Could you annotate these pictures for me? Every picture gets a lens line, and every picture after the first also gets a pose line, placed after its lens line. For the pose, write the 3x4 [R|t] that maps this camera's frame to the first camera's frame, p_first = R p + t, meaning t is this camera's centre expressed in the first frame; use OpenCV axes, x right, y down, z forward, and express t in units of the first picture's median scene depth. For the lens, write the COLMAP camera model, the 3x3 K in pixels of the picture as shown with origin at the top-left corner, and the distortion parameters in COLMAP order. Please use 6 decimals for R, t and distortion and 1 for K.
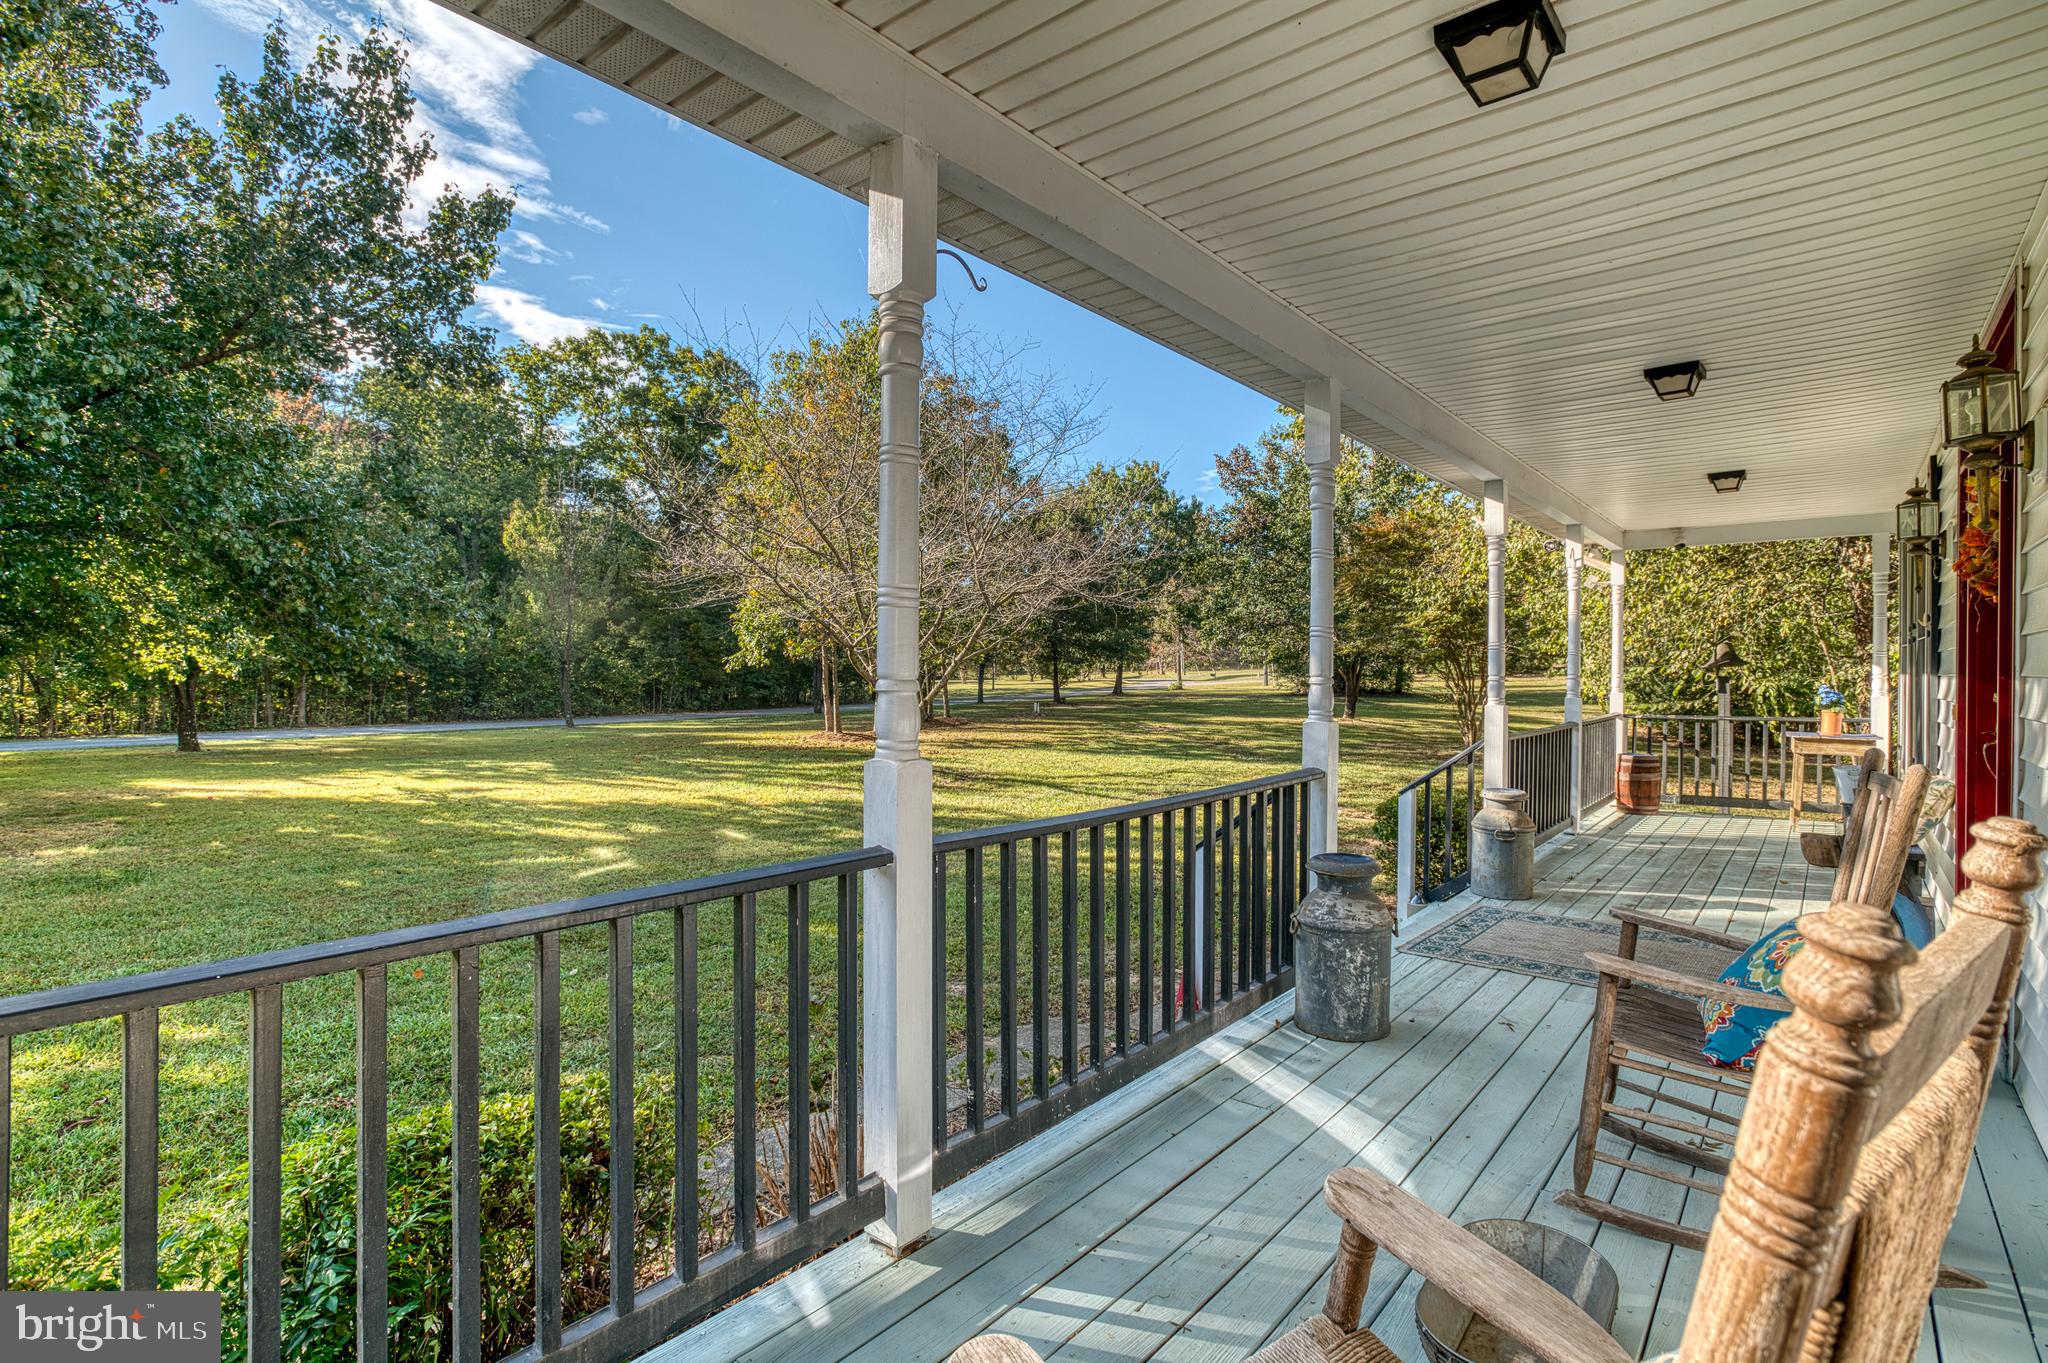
lens RADIAL K [[1004.1, 0, 1017.6], [0, 1004.1, 670.3], [0, 0, 1]] dist [-0.032083, 0.015101]
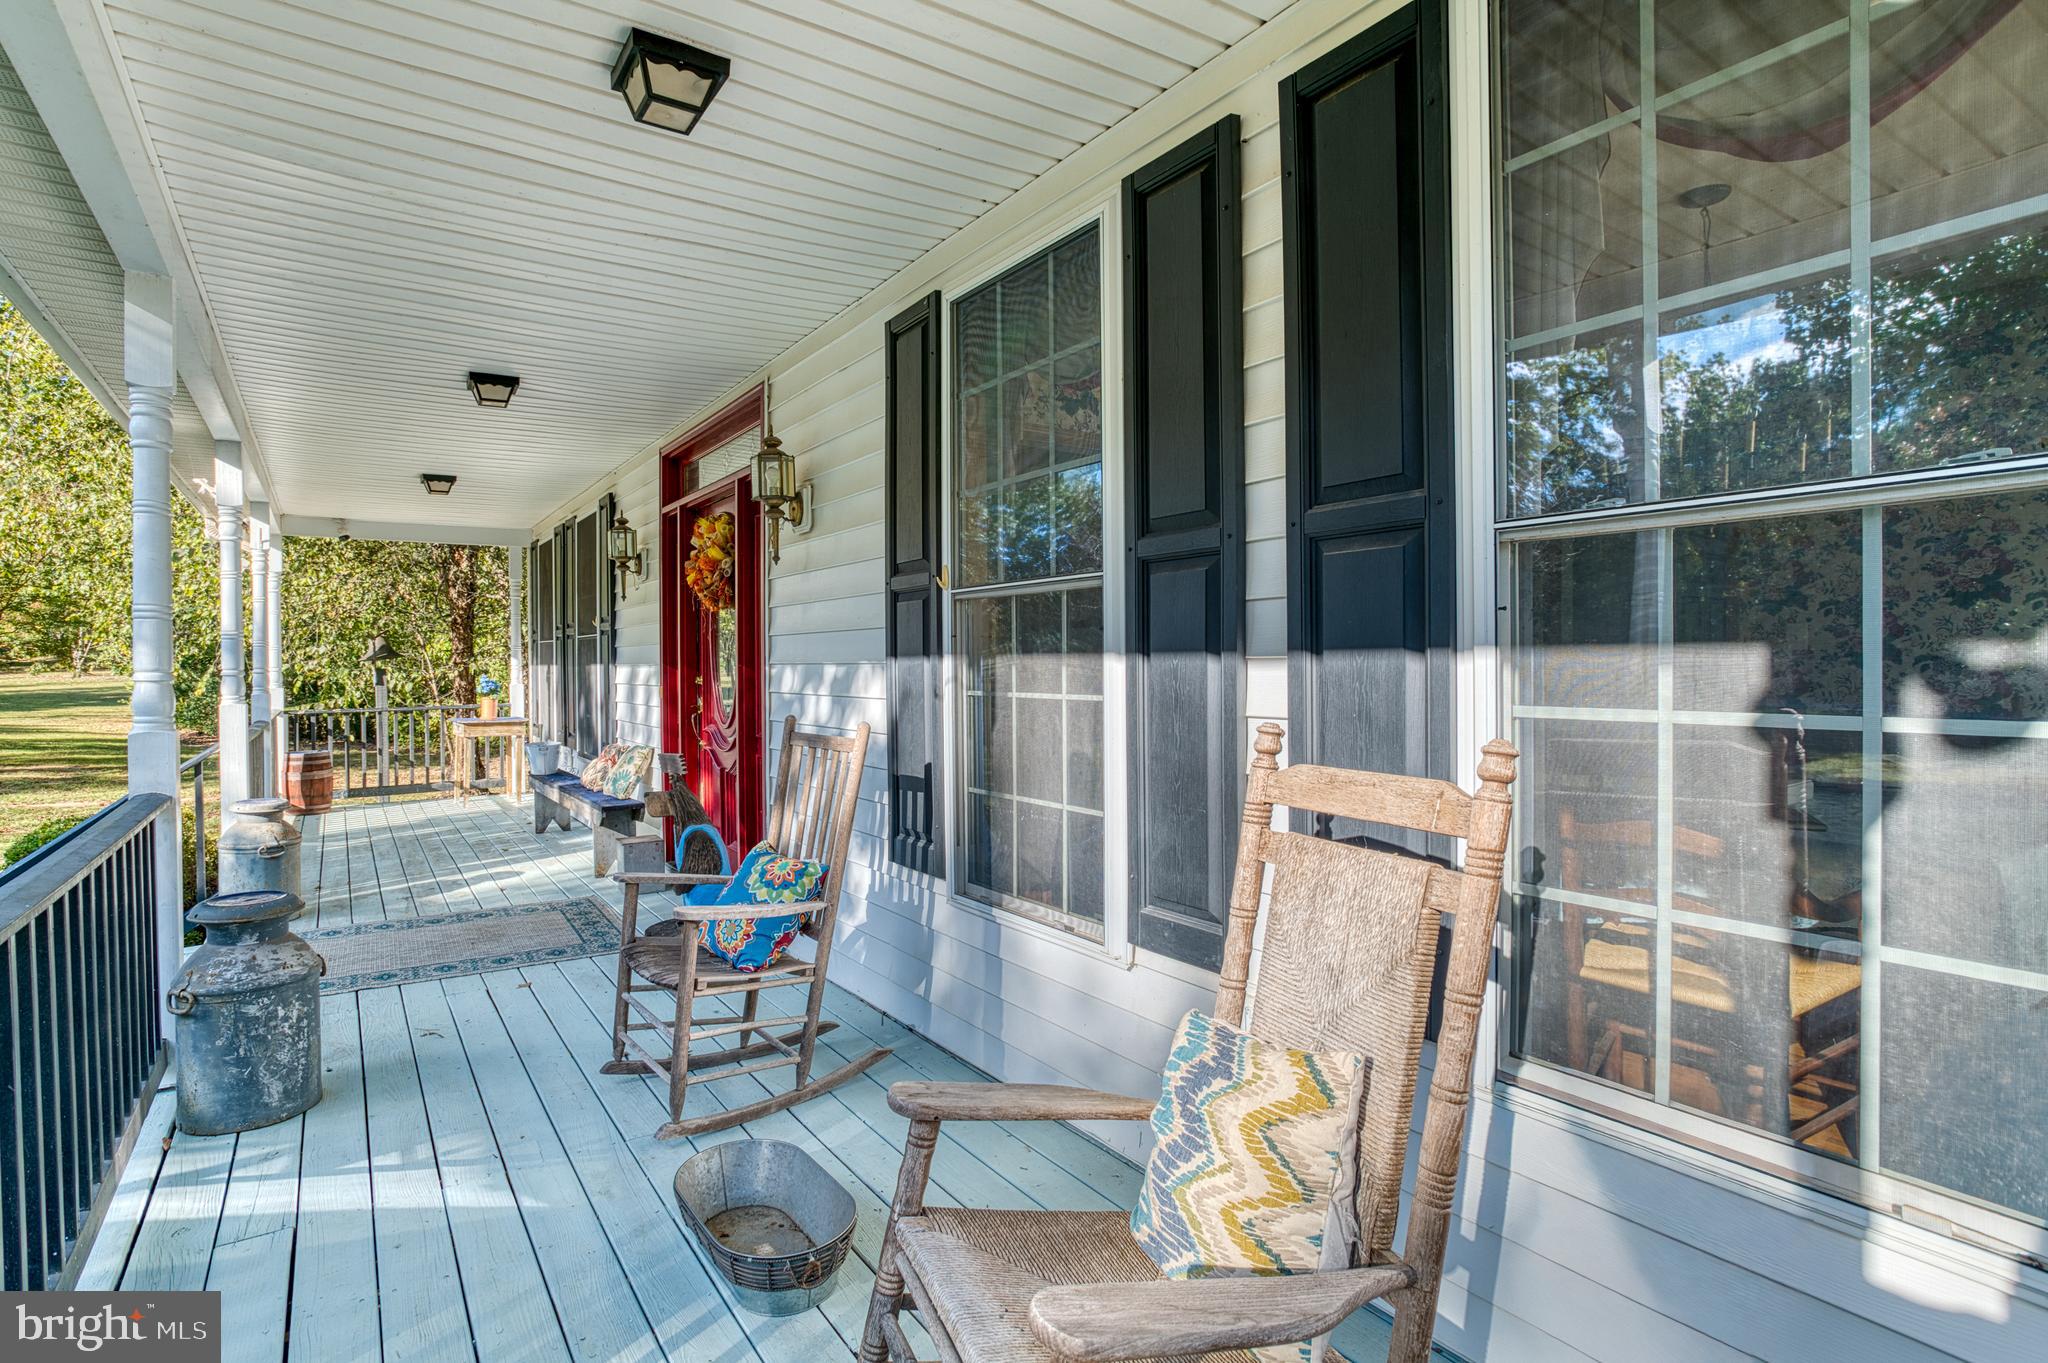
lens RADIAL K [[1004.1, 0, 1037.2], [0, 1004.1, 671.5], [0, 0, 1]] dist [-0.032083, 0.015101]
pose [[0.274395, -0.012056, 0.961542, -0.132747], [0.005089, 0.999926, 0.011085, 0.001110], [-0.961604, 0.001851, 0.274436, 0.093888]]
